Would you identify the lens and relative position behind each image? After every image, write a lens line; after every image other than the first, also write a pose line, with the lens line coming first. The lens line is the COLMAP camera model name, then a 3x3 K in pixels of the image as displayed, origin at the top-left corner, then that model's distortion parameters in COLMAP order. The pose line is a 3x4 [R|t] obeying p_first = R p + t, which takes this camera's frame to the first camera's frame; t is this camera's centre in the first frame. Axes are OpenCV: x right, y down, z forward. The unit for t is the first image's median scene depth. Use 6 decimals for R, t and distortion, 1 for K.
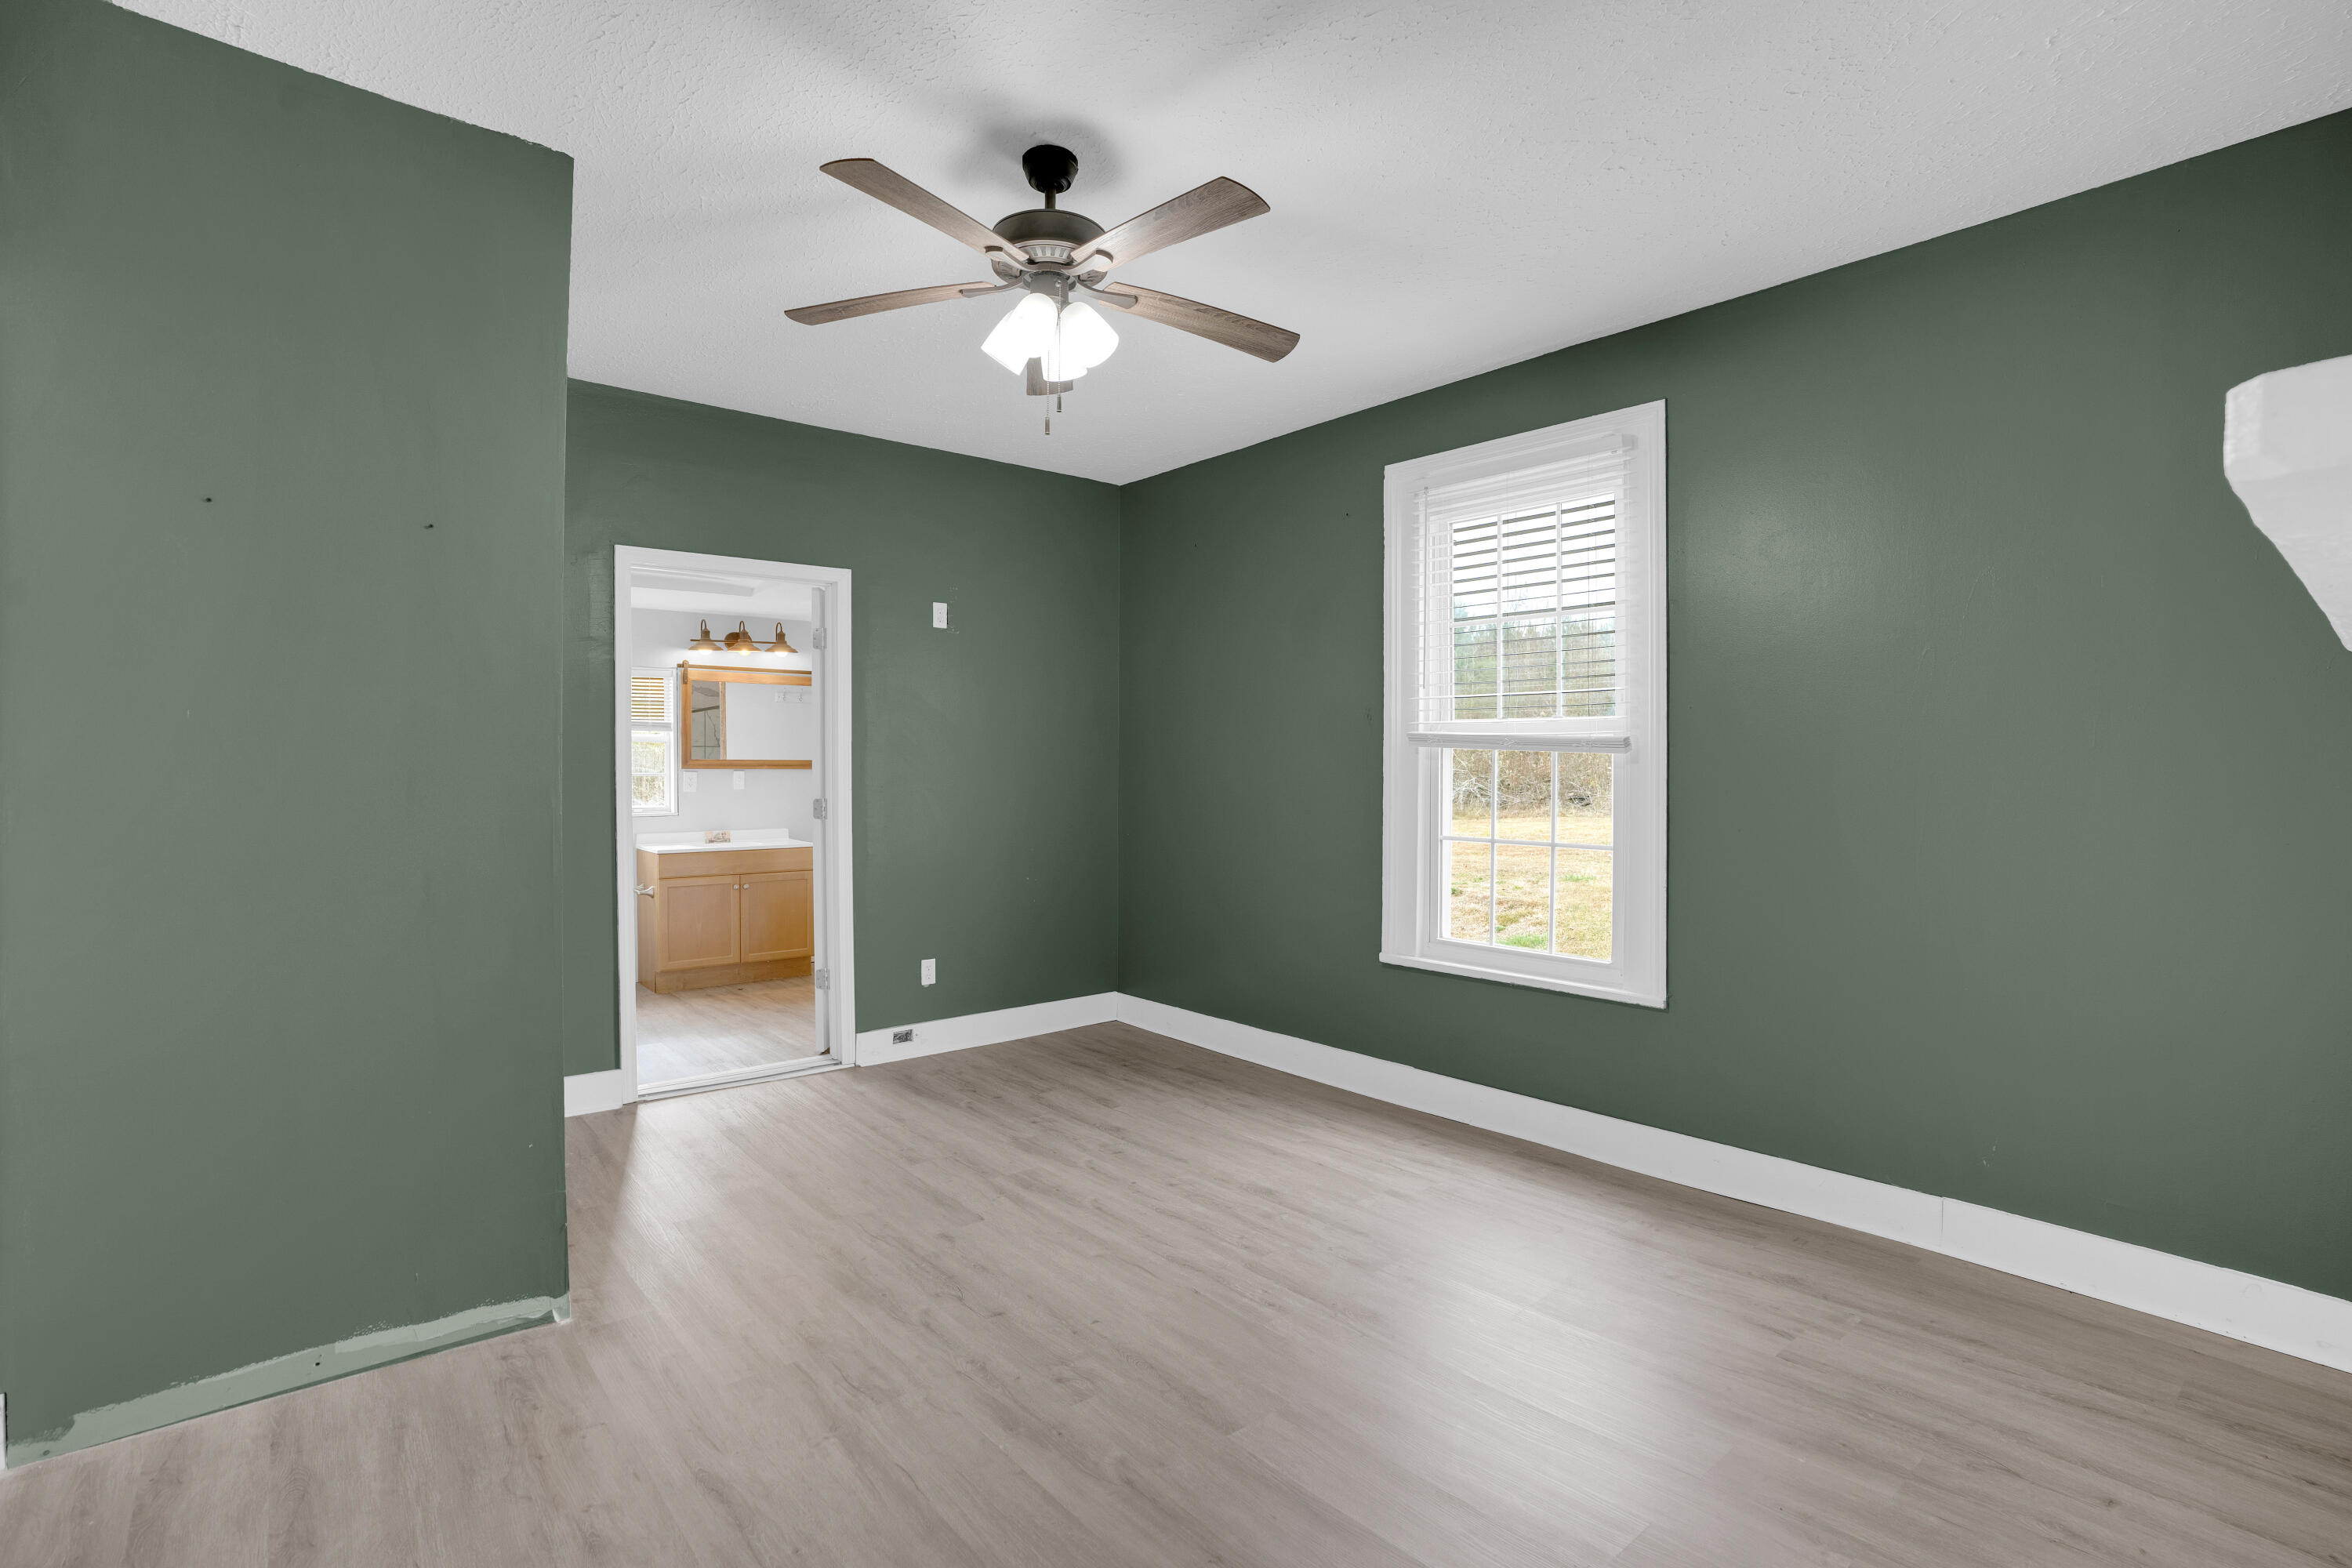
lens RADIAL K [[1110.5, 0, 1176.3], [0, 1110.5, 762.4], [0, 0, 1]] dist [-0.063684, 0.026919]
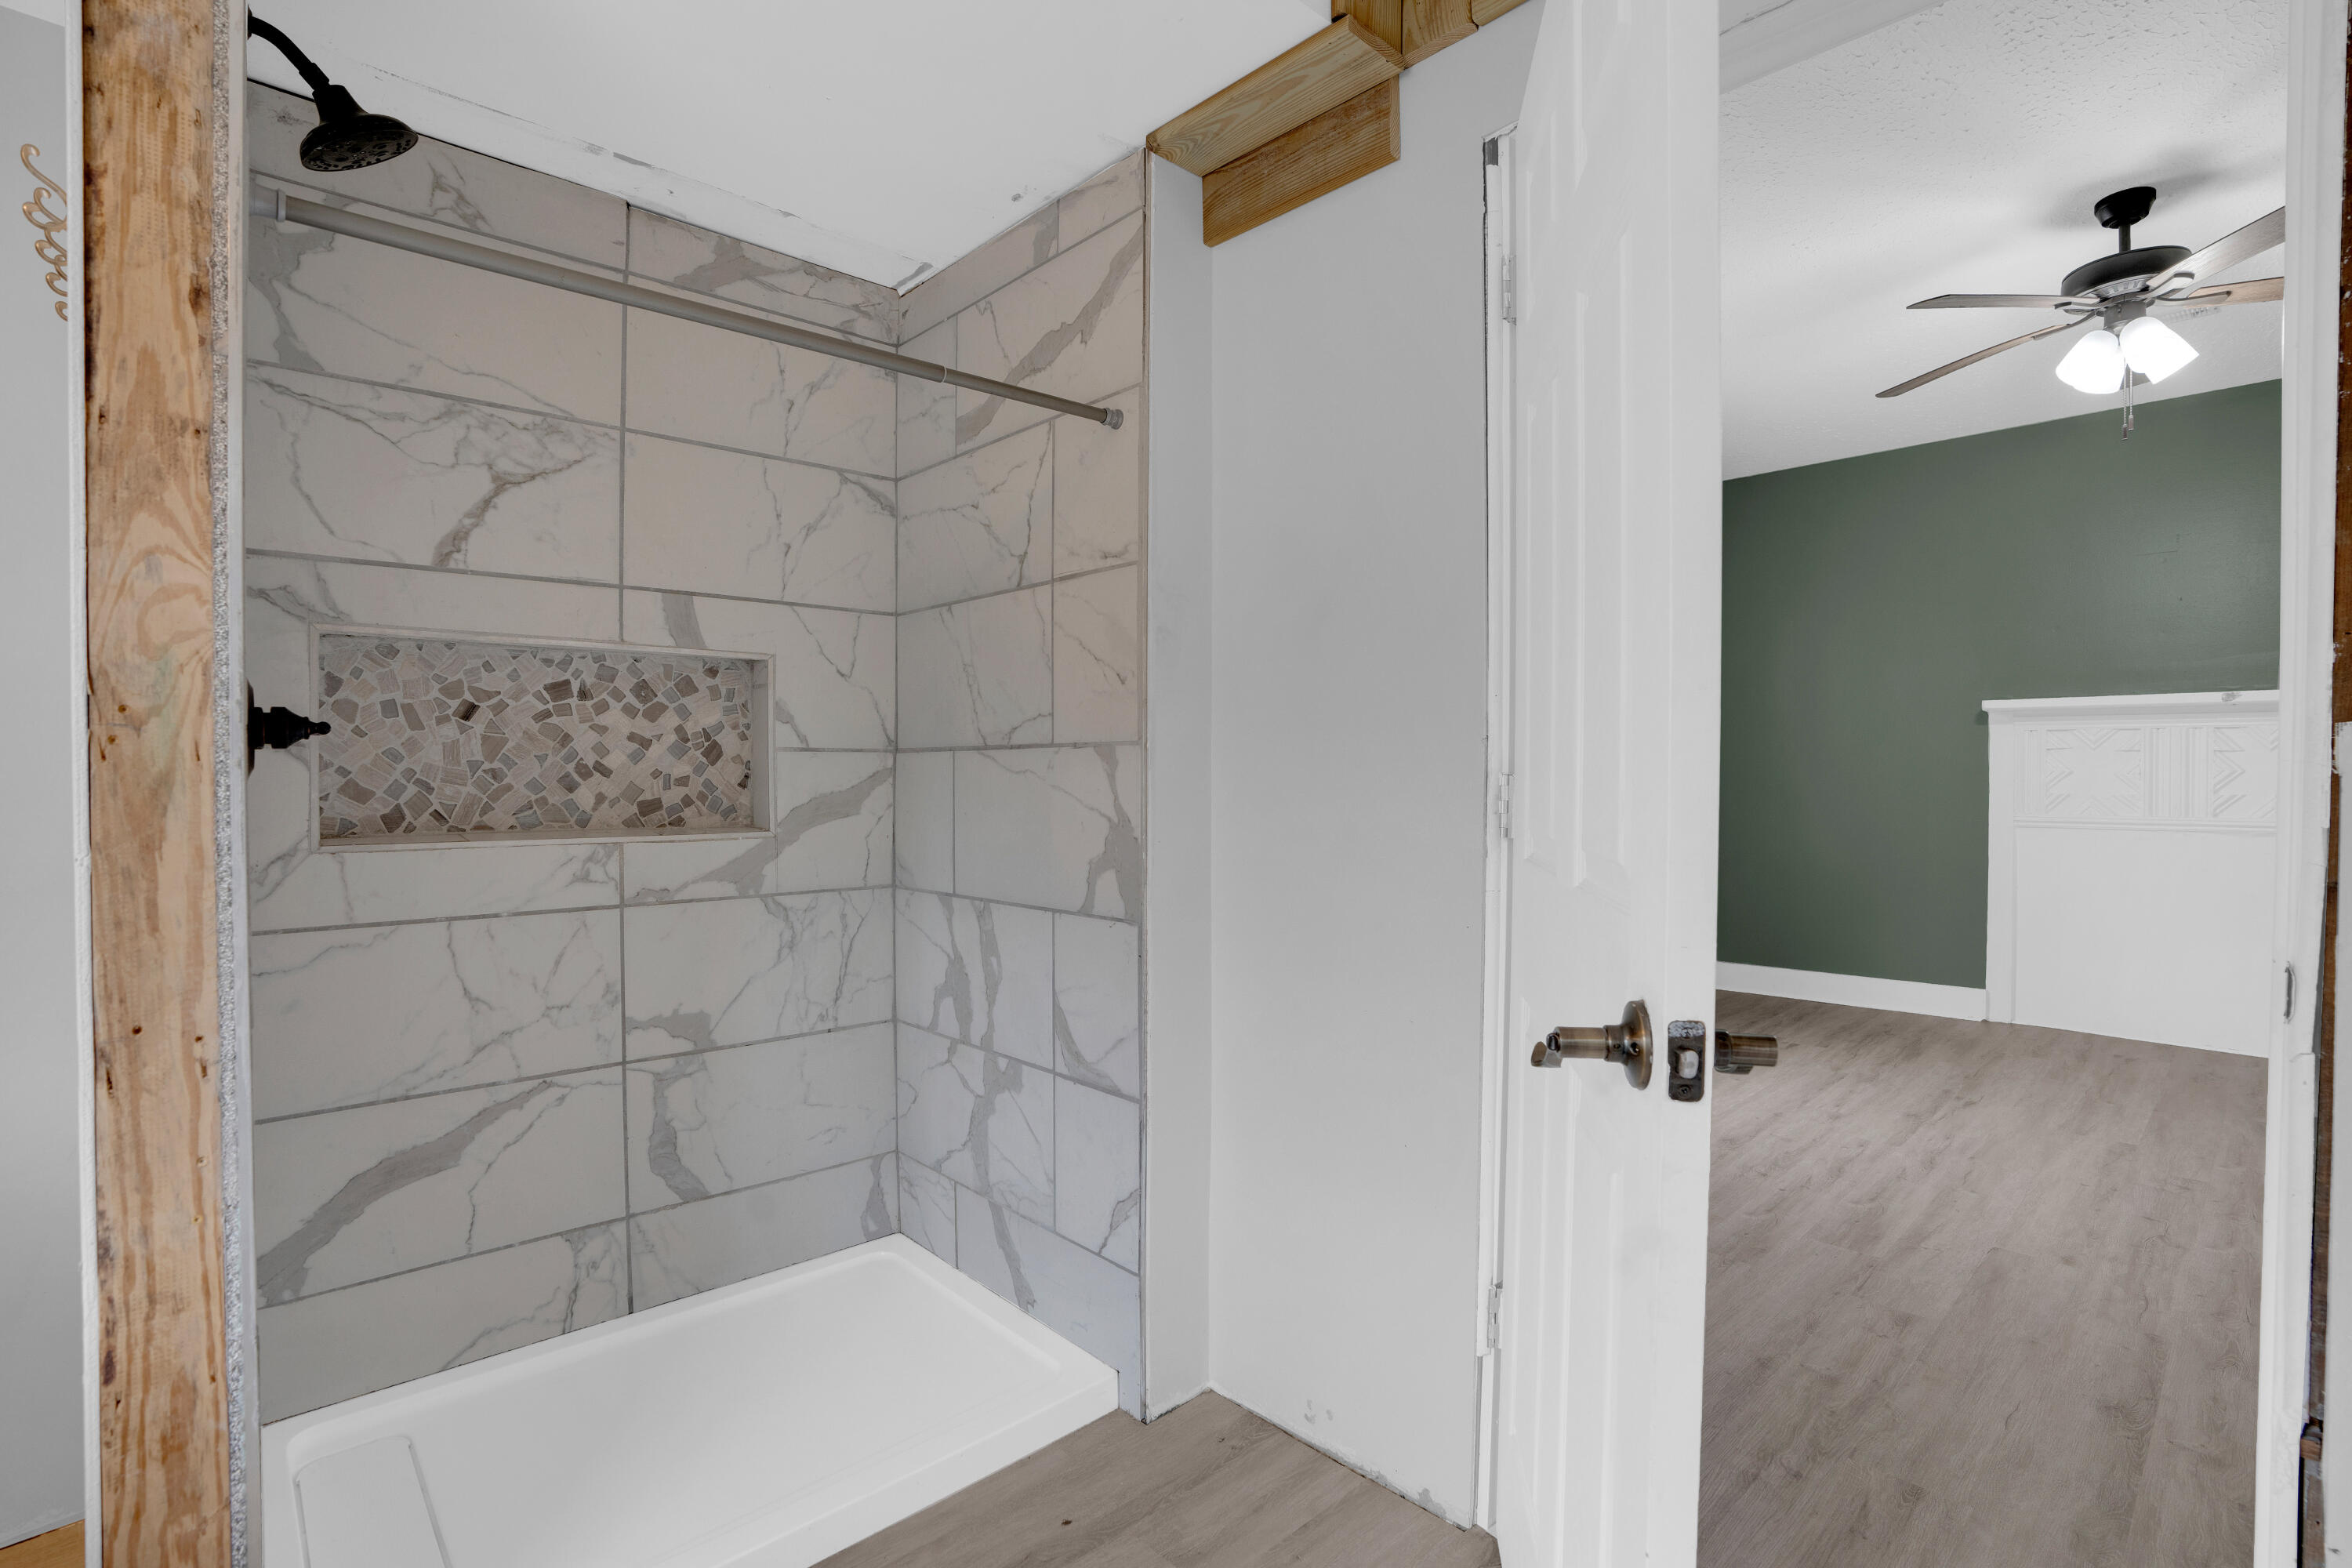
lens RADIAL K [[1090.3, 0, 1193.3], [0, 1090.3, 797.0], [0, 0, 1]] dist [-0.058200, 0.023215]
pose [[-0.053107, -0.030189, 0.998132, -1.022586], [-0.001611, 0.999544, 0.030146, 0.036577], [-0.998588, -0.000007, -0.053131, 1.773957]]
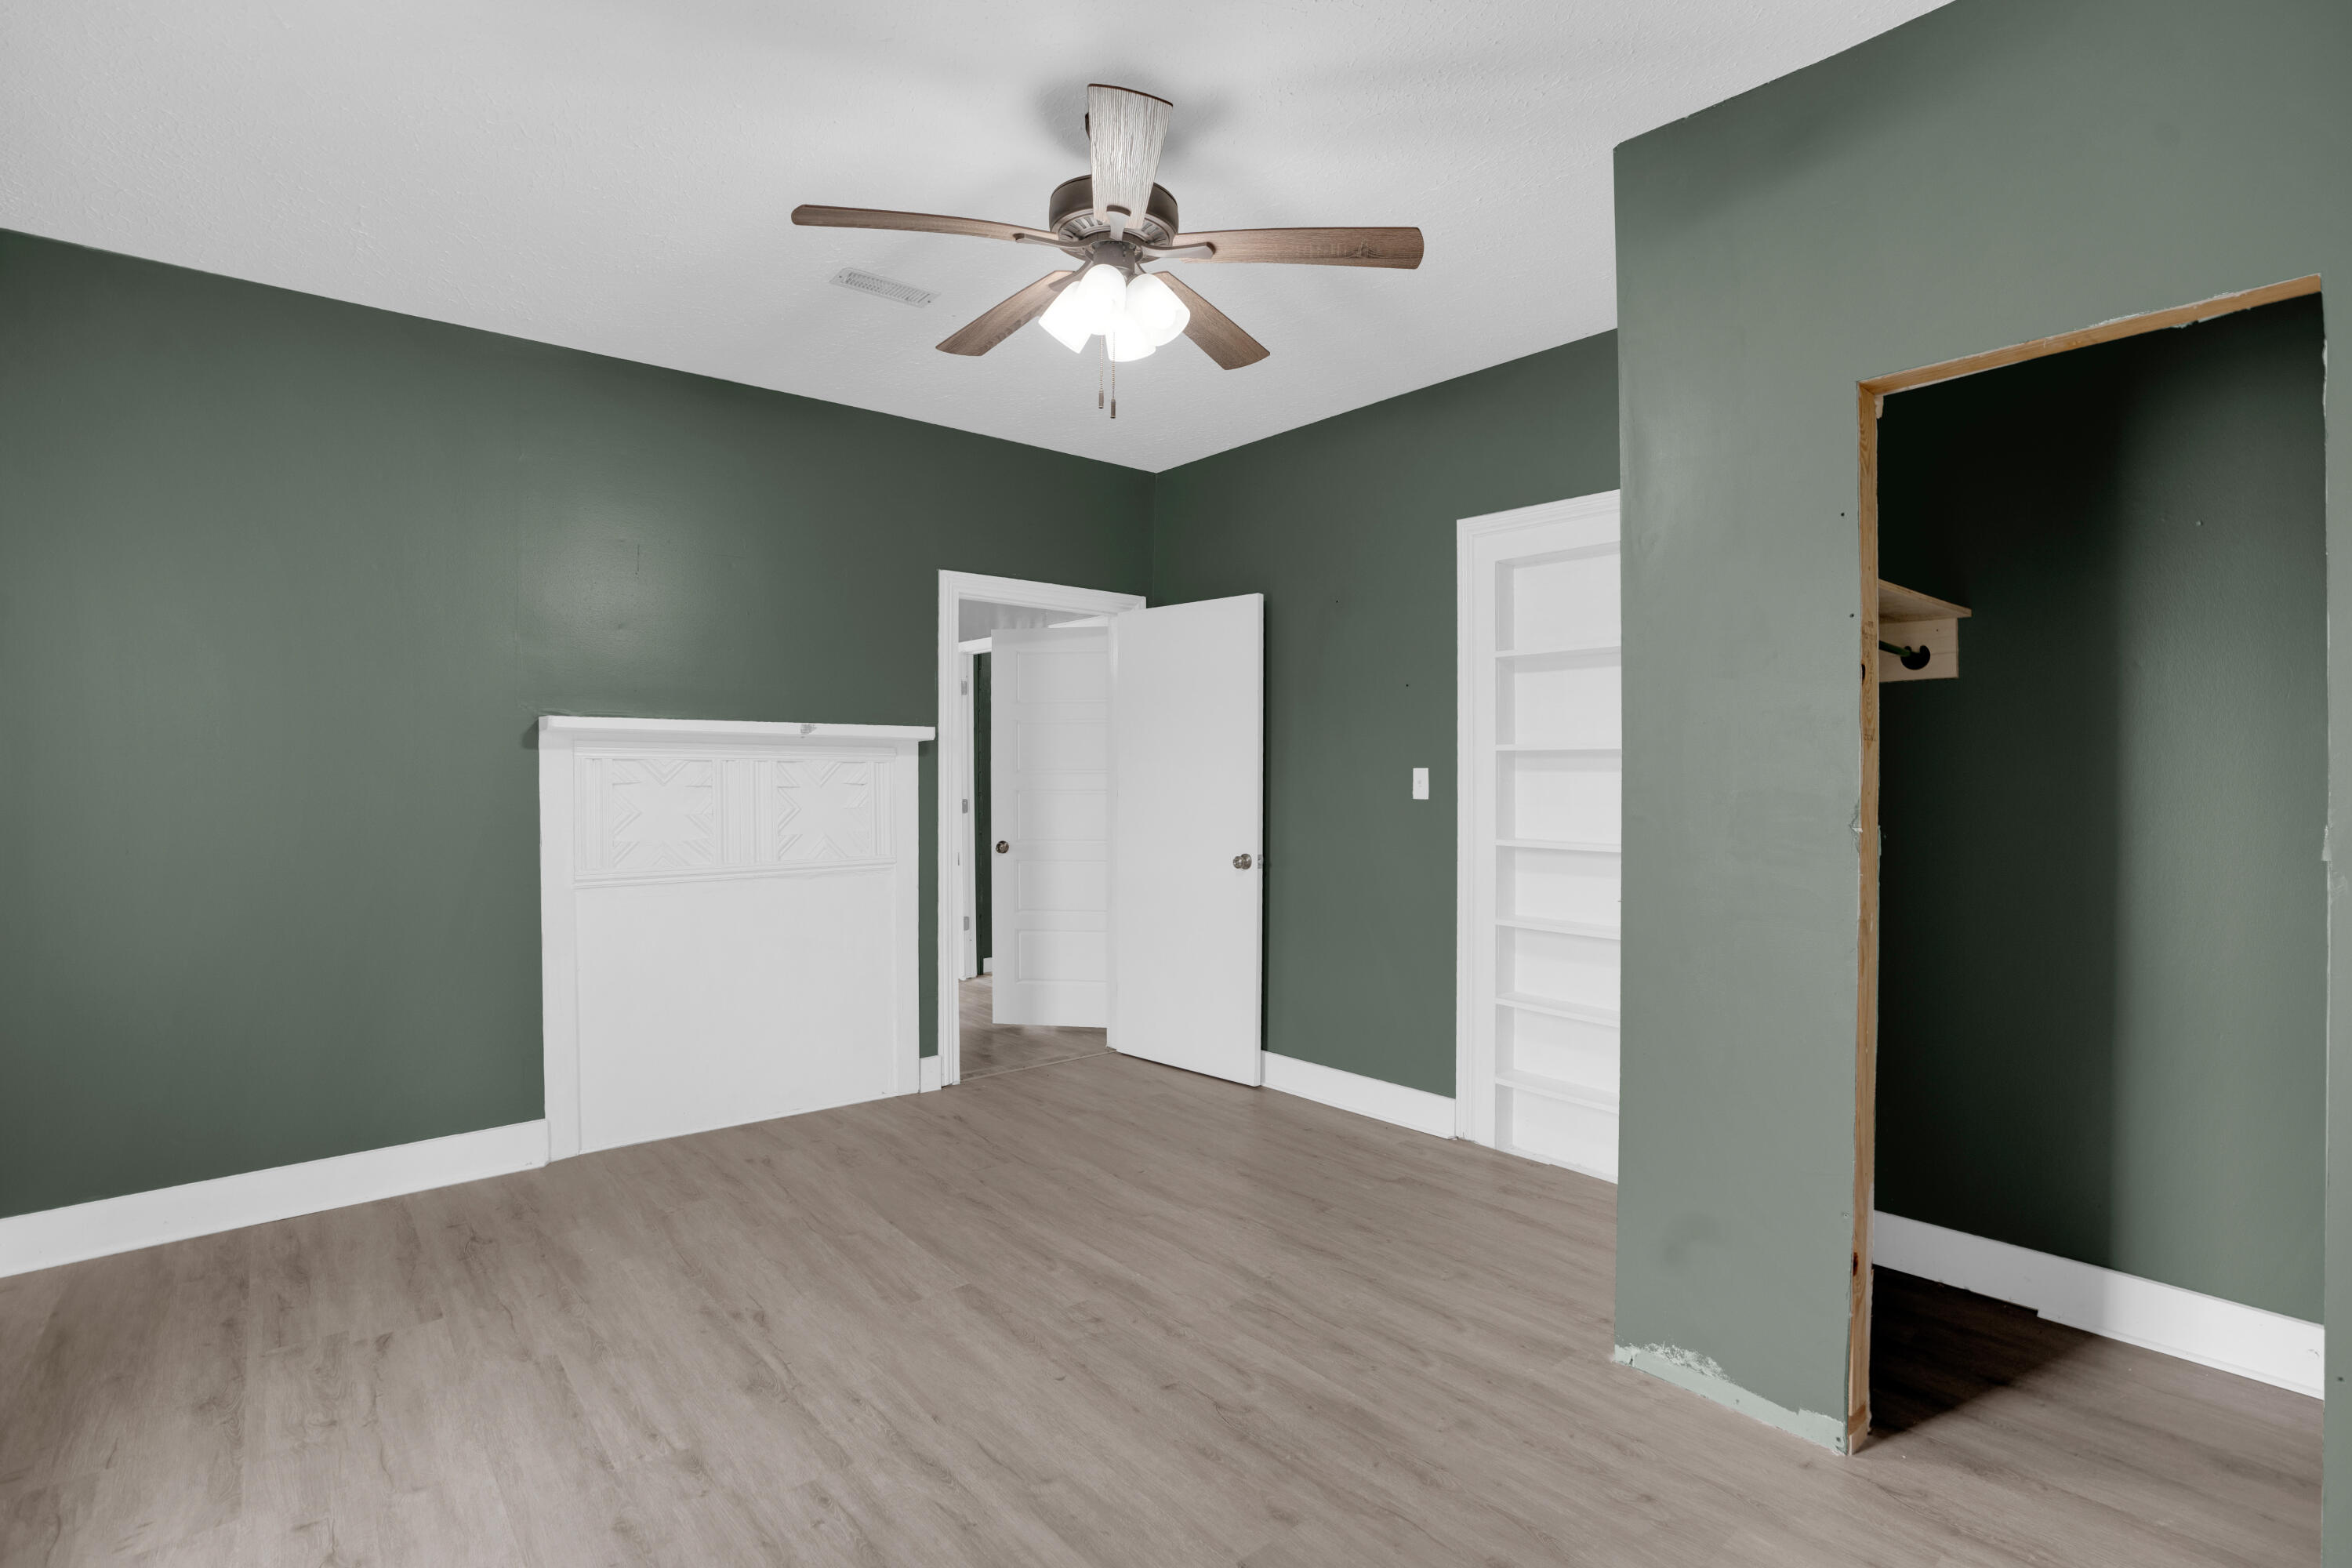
lens RADIAL K [[1113.2, 0, 1191.9], [0, 1113.2, 746.1], [0, 0, 1]] dist [-0.073234, 0.033030]
pose [[-0.999994, -0.003499, -0.000279, -0.157237], [-0.003489, 0.999537, -0.030217, 0.002788], [0.000385, -0.030216, -0.999543, 1.668874]]
